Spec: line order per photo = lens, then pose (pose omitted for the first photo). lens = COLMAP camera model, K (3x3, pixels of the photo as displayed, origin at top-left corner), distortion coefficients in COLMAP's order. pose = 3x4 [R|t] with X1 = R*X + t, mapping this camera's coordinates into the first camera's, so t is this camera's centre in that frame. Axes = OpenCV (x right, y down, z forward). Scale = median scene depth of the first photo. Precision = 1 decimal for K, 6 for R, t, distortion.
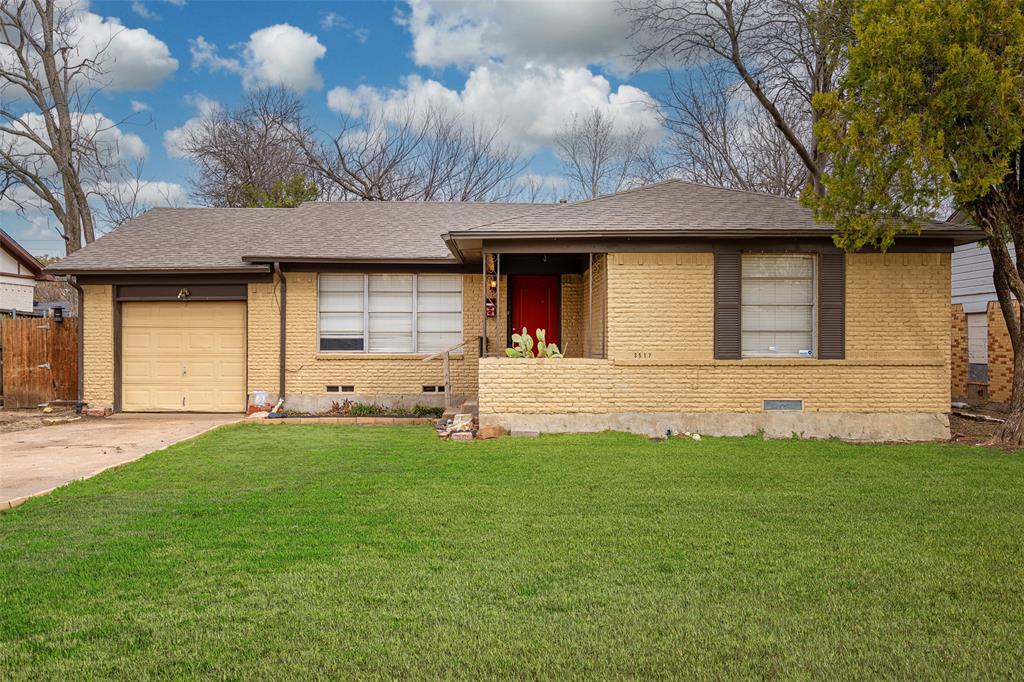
lens RADIAL K [[881.0, 0, 509.7], [0, 881.0, 336.0], [0, 0, 1]] dist [-0.012589, -0.007497]
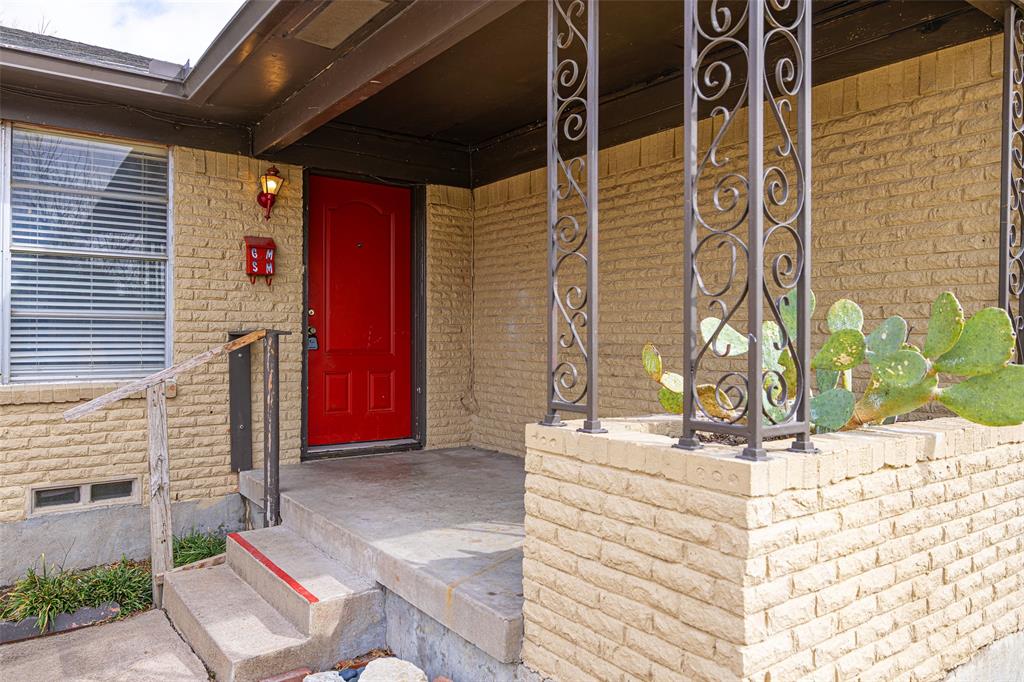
lens RADIAL K [[712.0, 0, 513.0], [0, 712.0, 337.2], [0, 0, 1]] dist [-0.001877, -0.000811]
pose [[0.800338, 0.003252, 0.599540, -0.114124], [-0.003413, 0.999994, -0.000869, 0.003376], [-0.599539, -0.001350, 0.800344, 0.705256]]
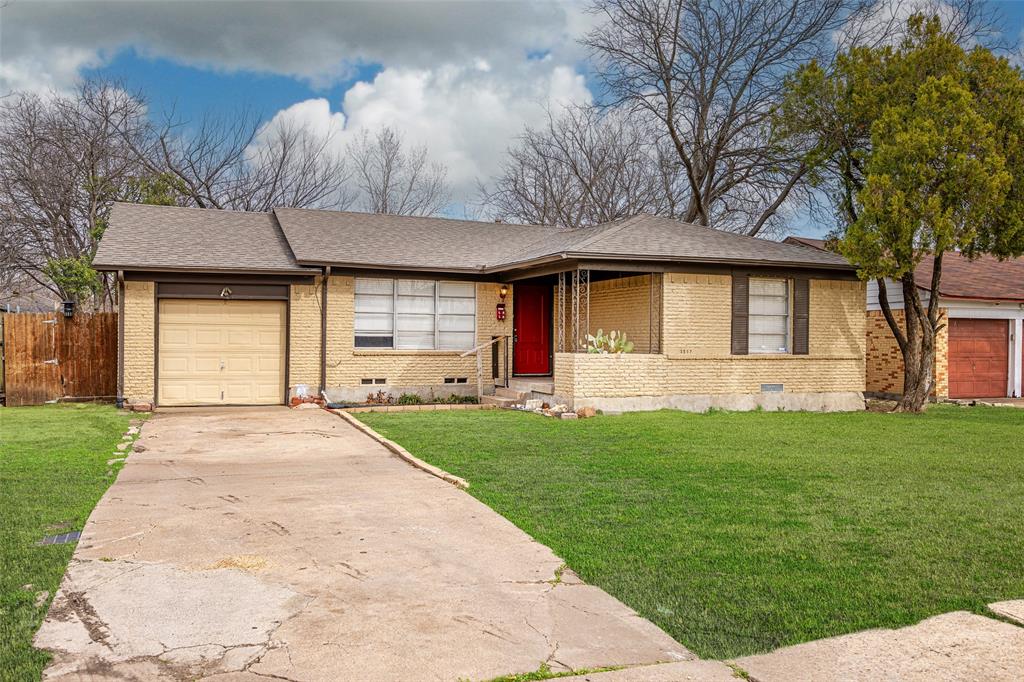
lens RADIAL K [[822.5, 0, 513.1], [0, 822.5, 345.3], [0, 0, 1]] dist [-0.016790, -0.001238]
pose [[0.929548, 0.005164, 0.368665, -0.415378], [-0.009234, 0.999914, 0.009277, 0.002788], [-0.368586, -0.012027, 0.929516, -0.036152]]
